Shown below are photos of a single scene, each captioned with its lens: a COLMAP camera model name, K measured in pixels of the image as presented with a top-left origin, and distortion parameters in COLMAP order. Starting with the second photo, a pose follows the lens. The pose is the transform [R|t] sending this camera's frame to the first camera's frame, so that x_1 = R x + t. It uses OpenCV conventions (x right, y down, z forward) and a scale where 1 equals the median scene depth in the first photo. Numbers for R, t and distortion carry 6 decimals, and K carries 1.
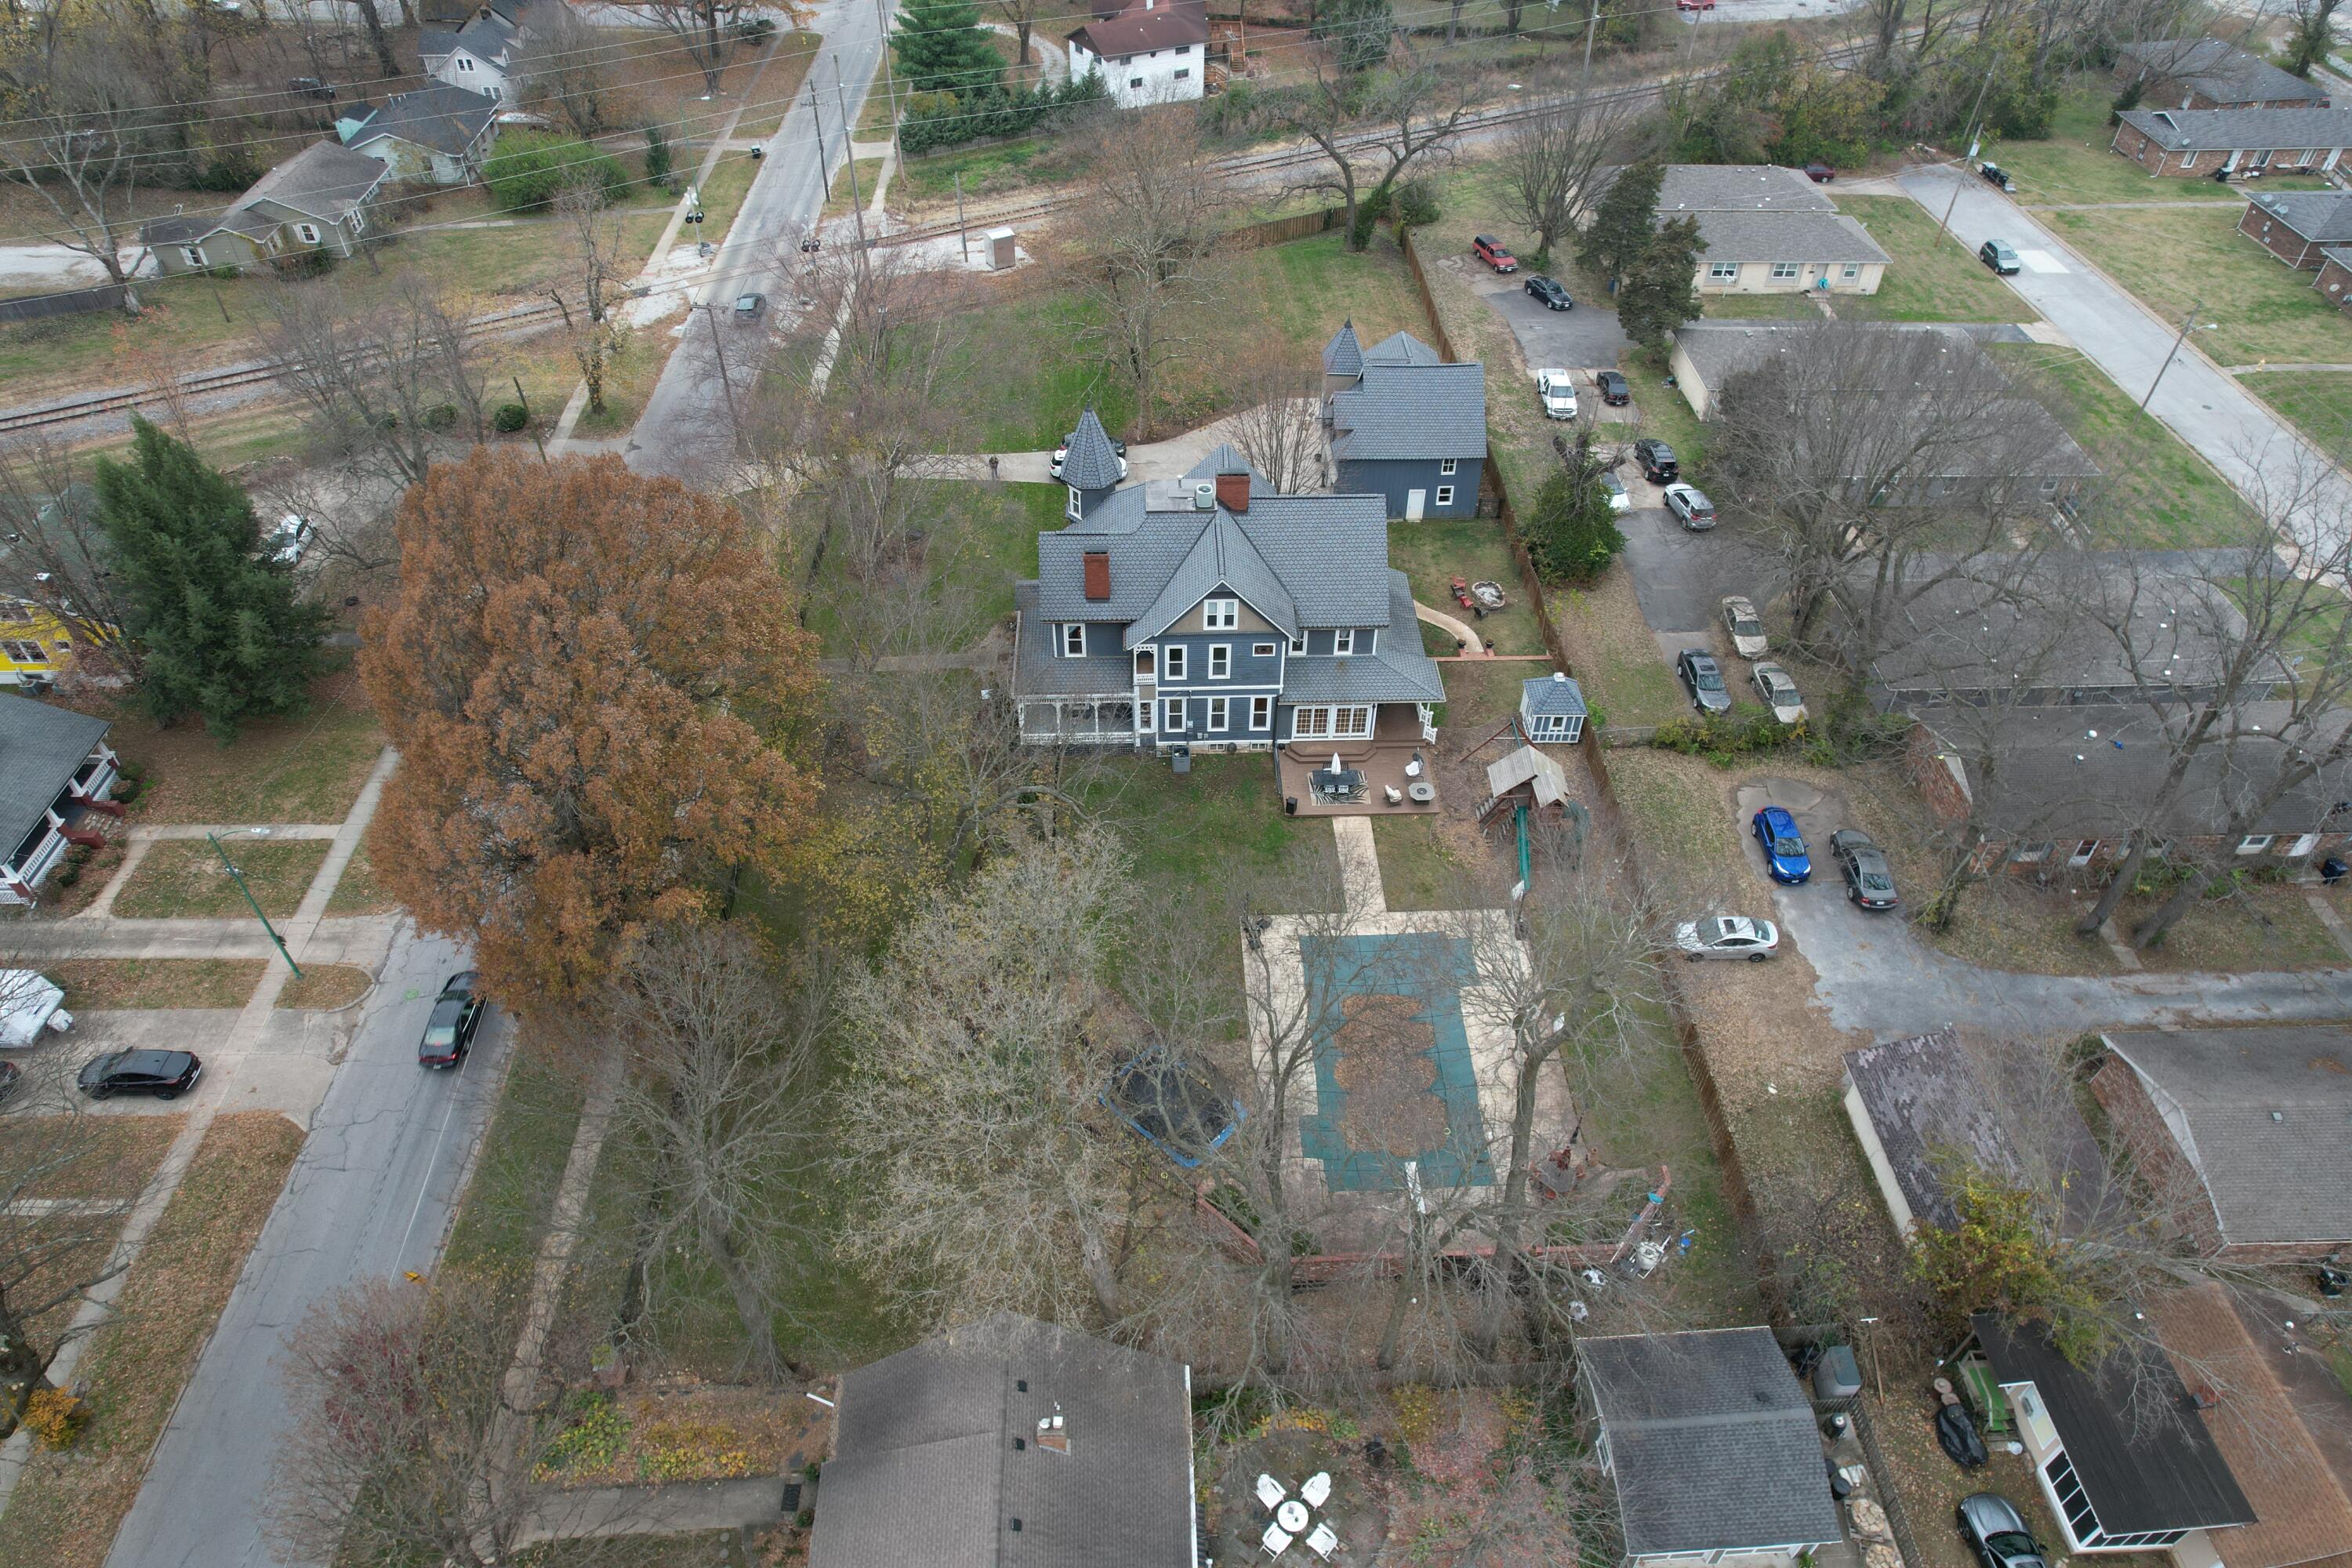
lens RADIAL K [[1460.5, 0, 1180.6], [0, 1460.5, 817.5], [0, 0, 1]] dist [-0.078751, 0.077444]
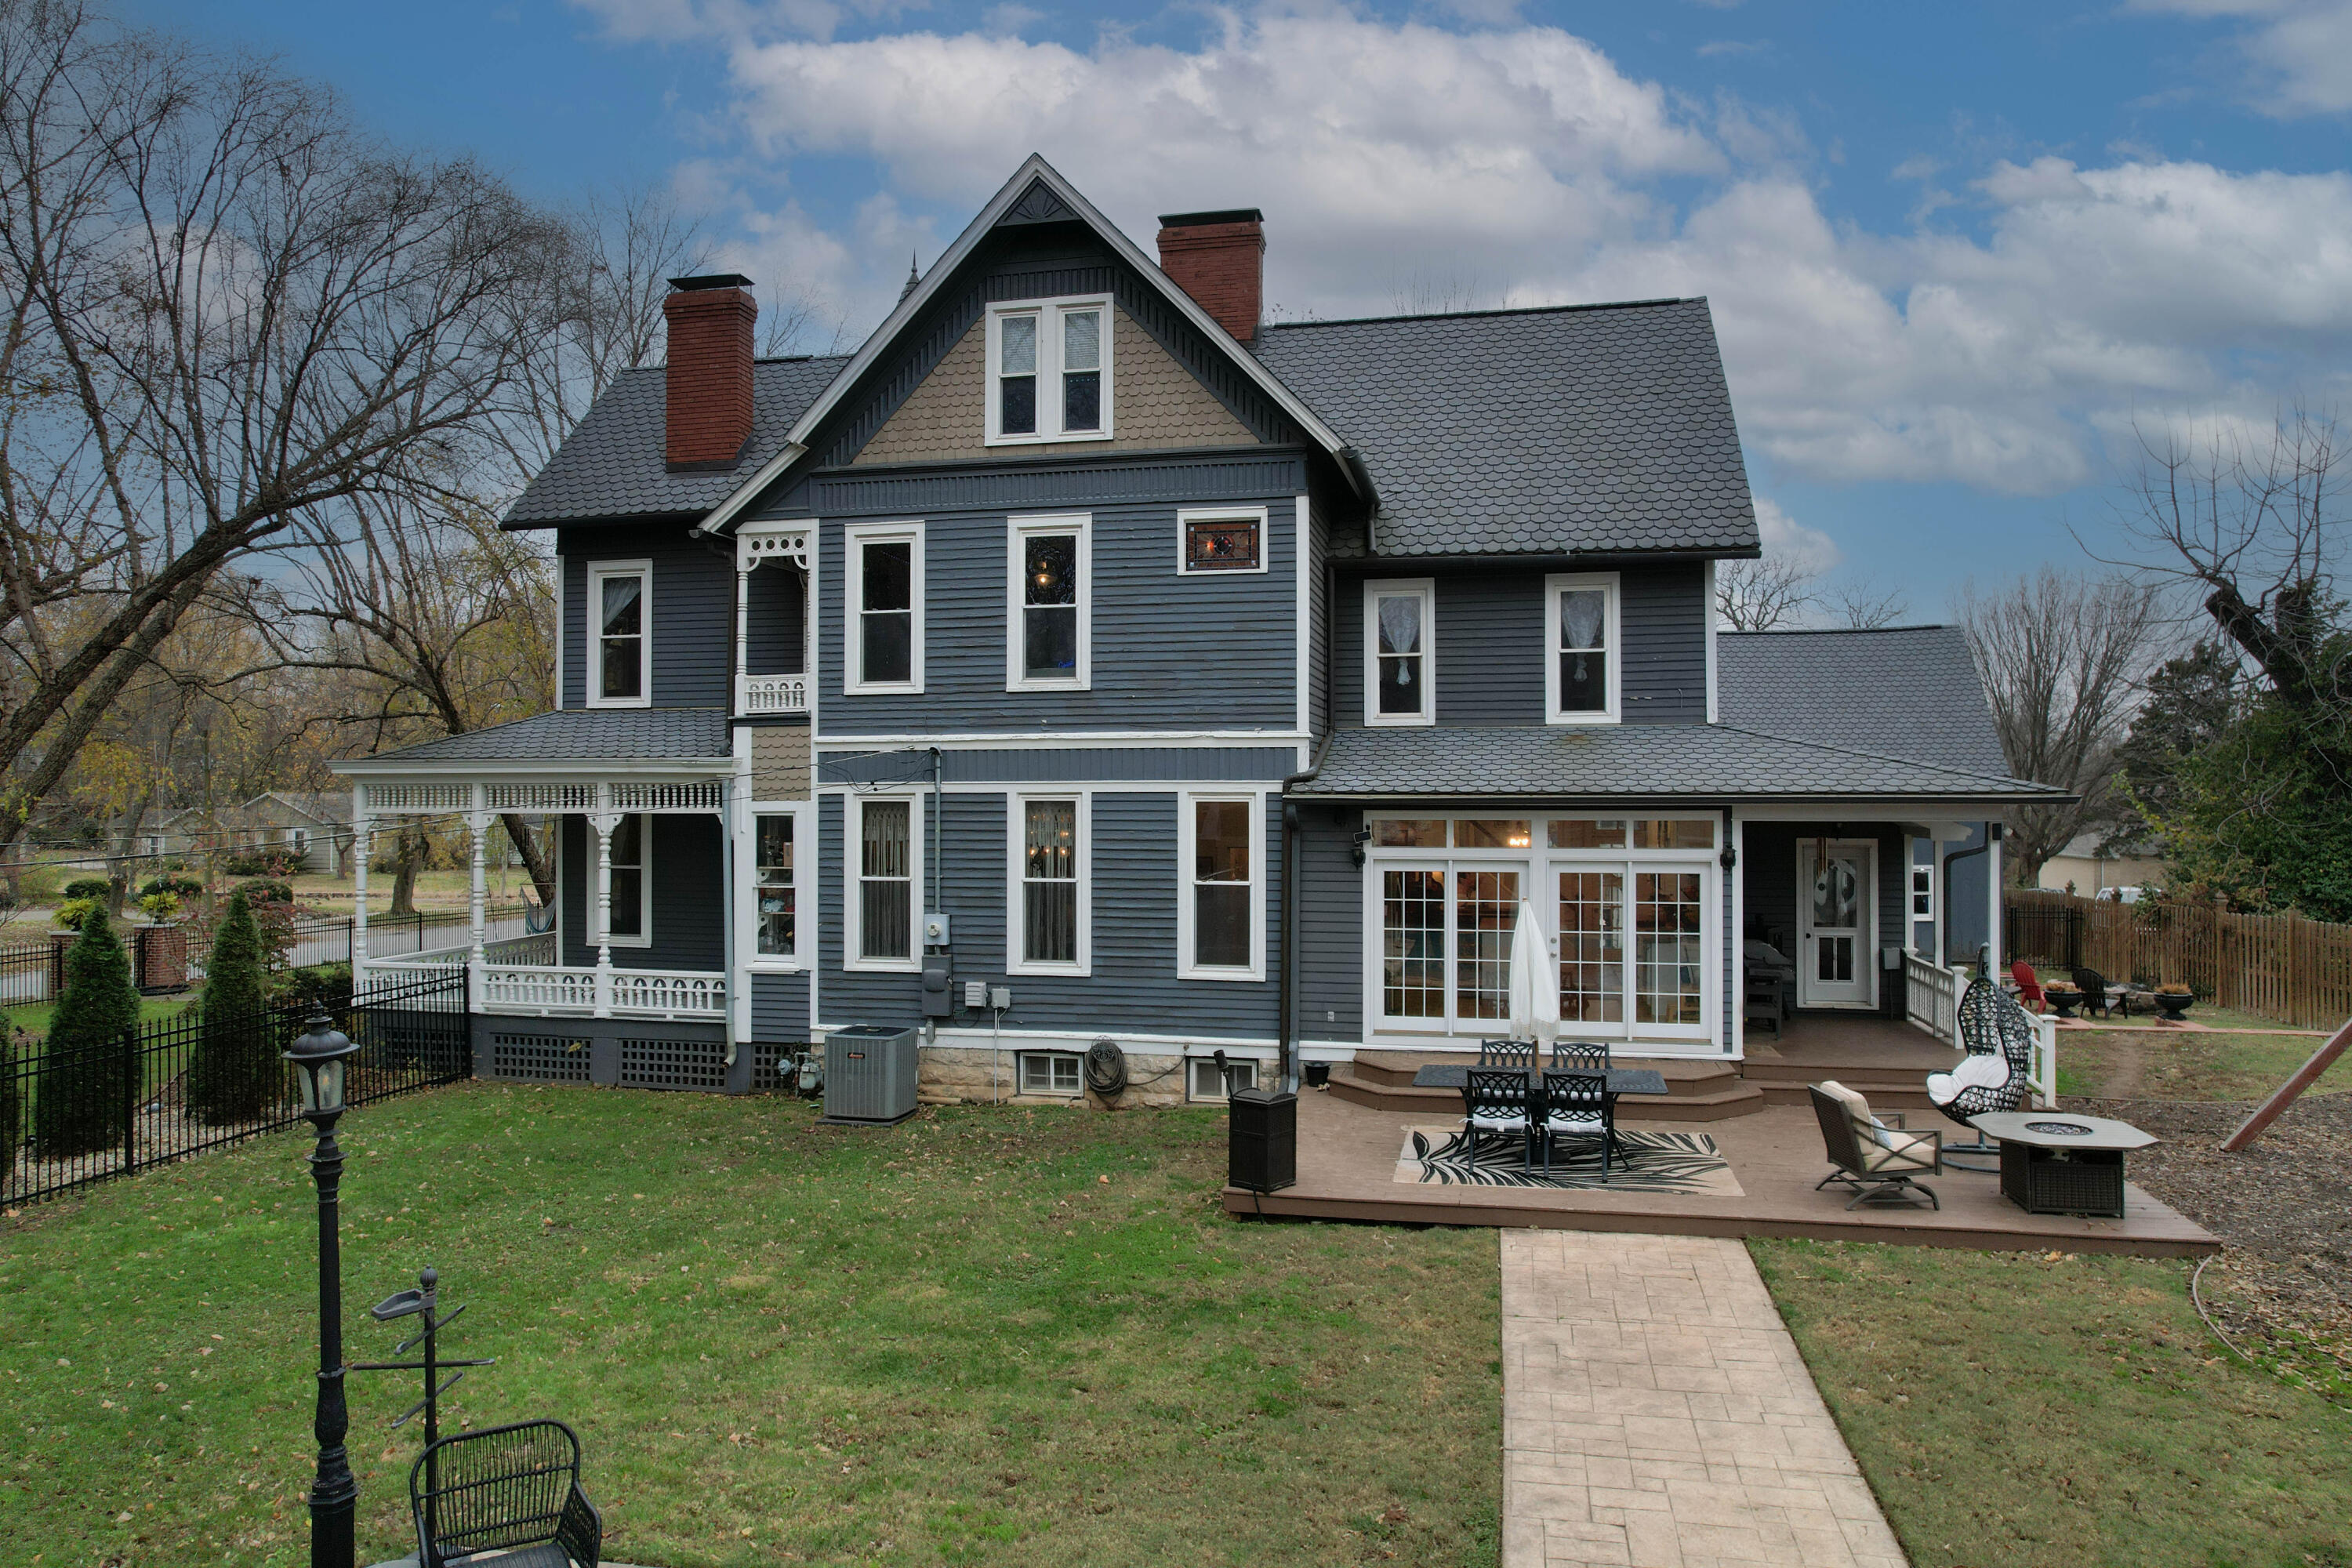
lens RADIAL K [[1496.8, 0, 1195.1], [0, 1496.8, 790.9], [0, 0, 1]] dist [-0.070350, 0.065767]
pose [[0.971843, -0.003110, -0.235609, 0.106700], [-0.164629, 0.706411, -0.688390, 0.083529], [0.168578, 0.707795, 0.686008, 0.820600]]
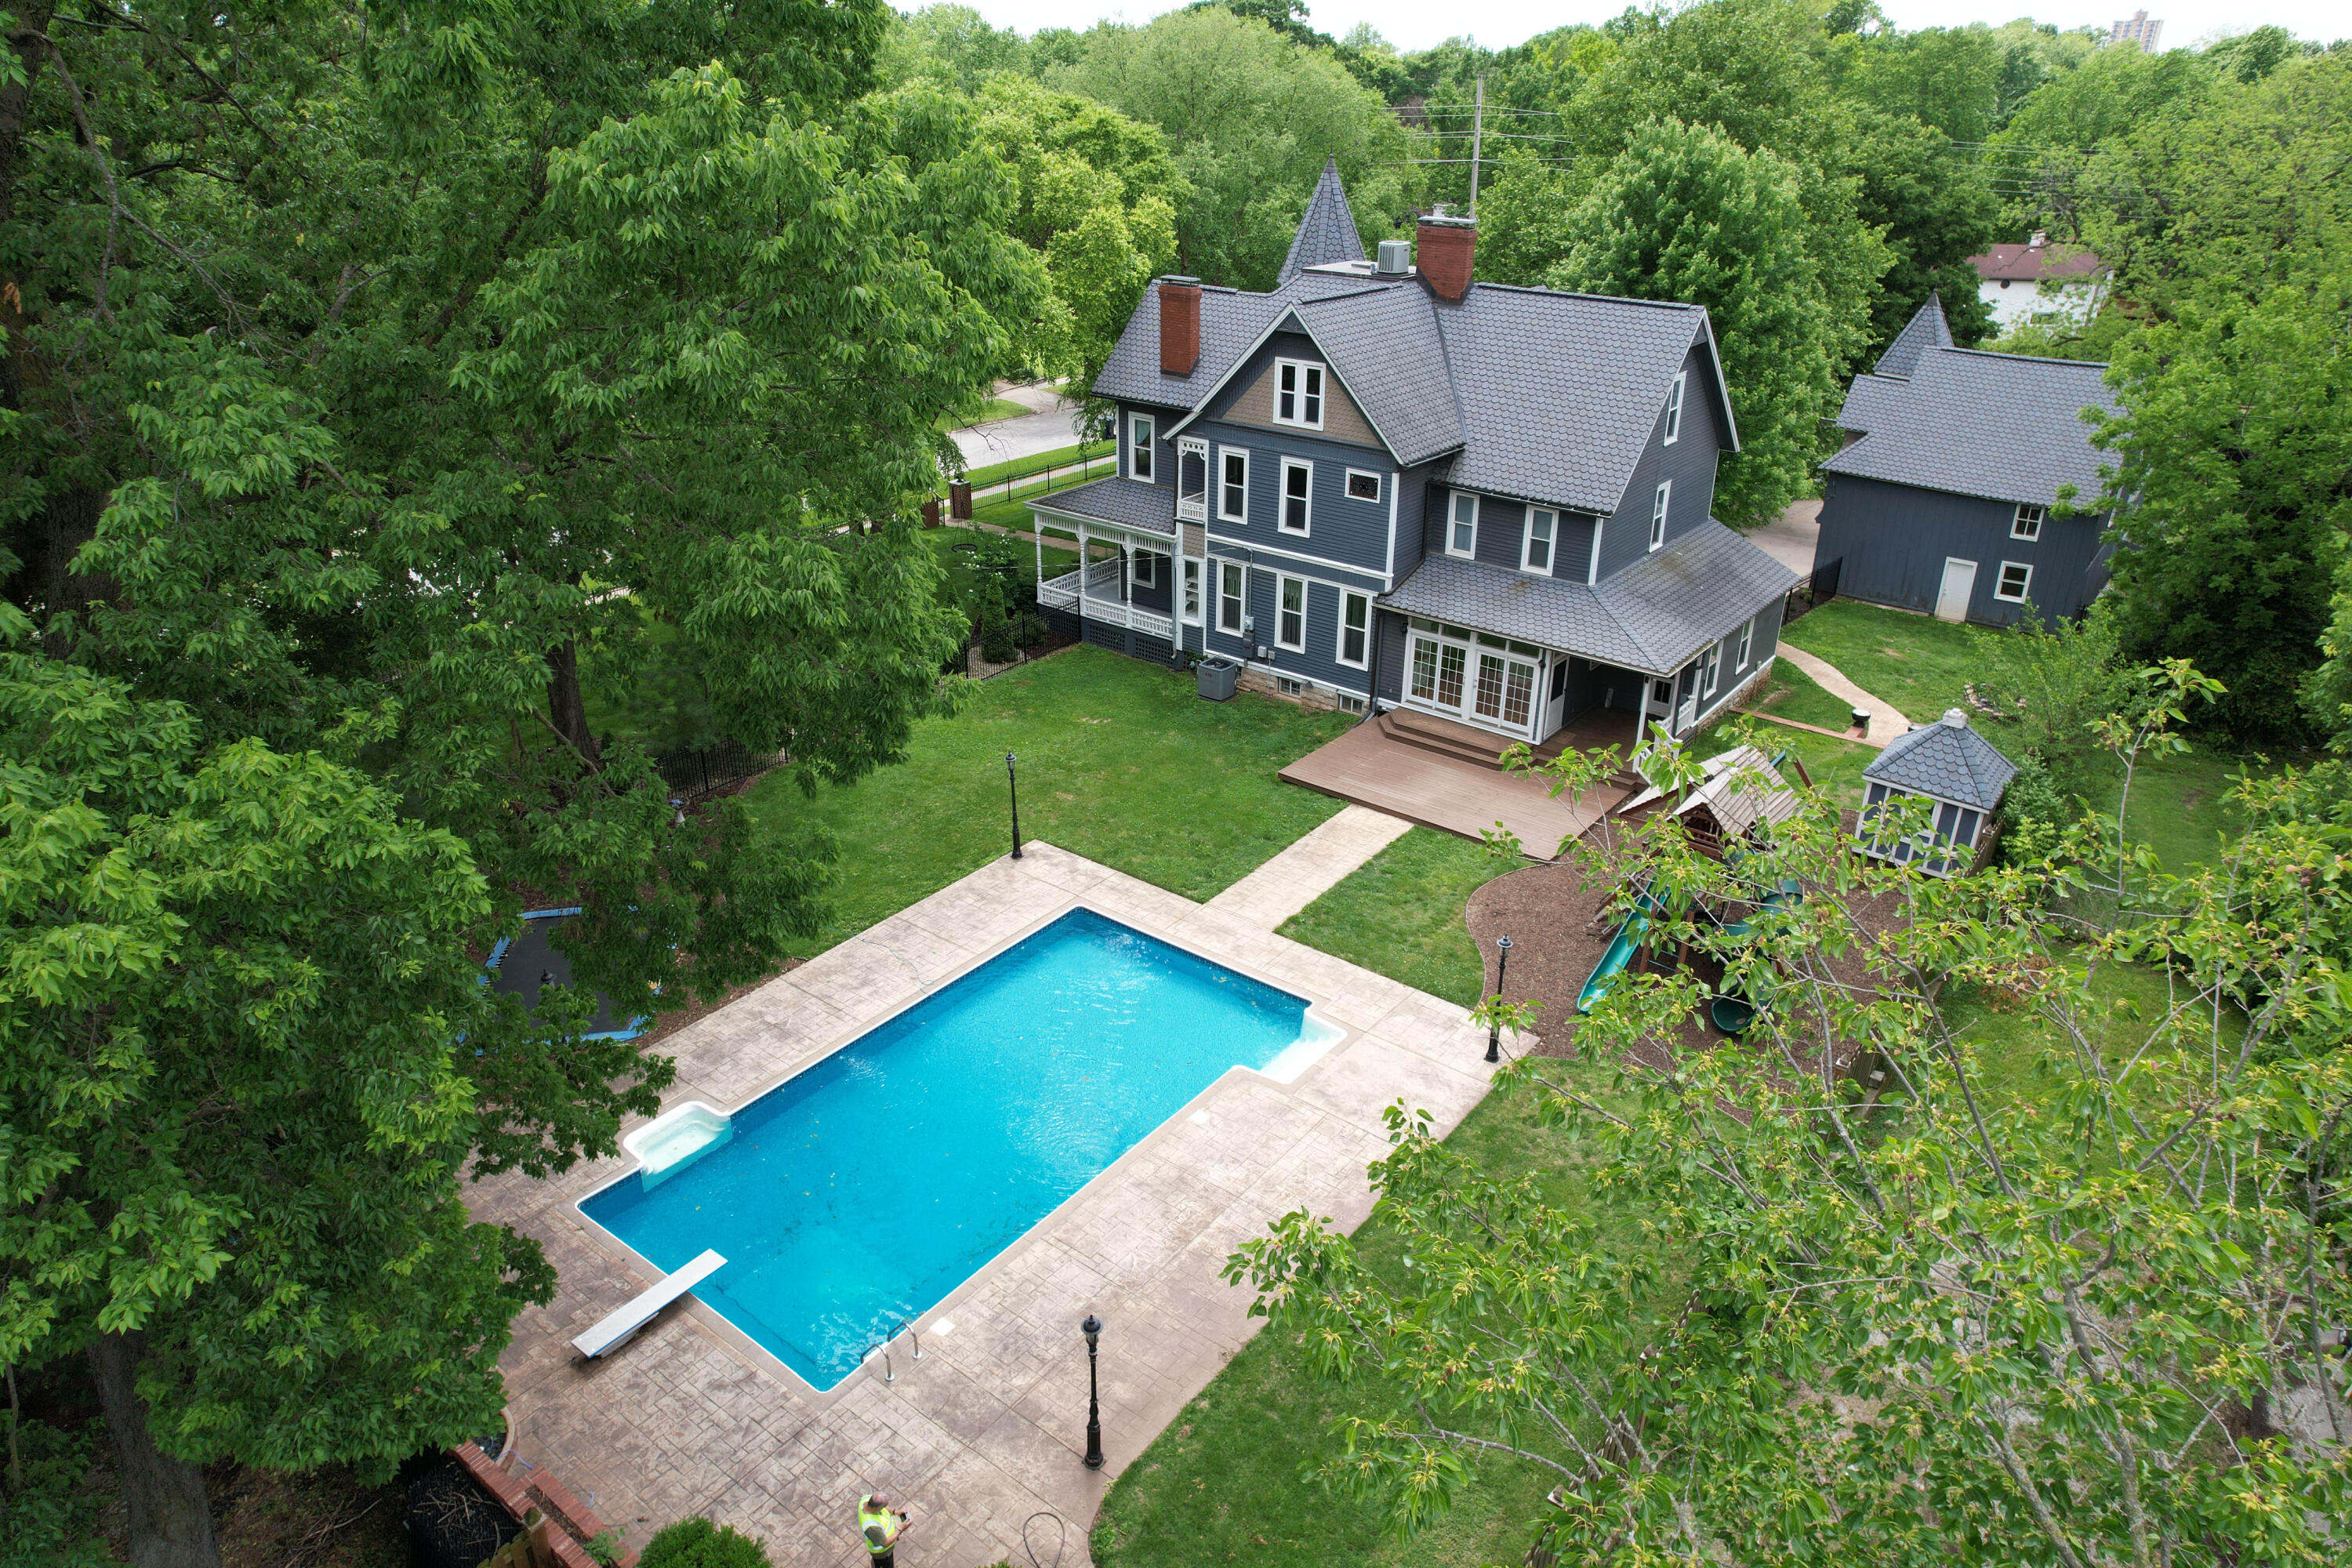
lens RADIAL K [[1481.0, 0, 1168.1], [0, 1481.0, 808.4], [0, 0, 1]] dist [-0.067000, 0.000070]
pose [[0.761288, 0.290872, -0.579512, 0.344035], [-0.457479, 0.874314, -0.162136, 0.110599], [0.459515, 0.388547, 0.798673, 0.544406]]
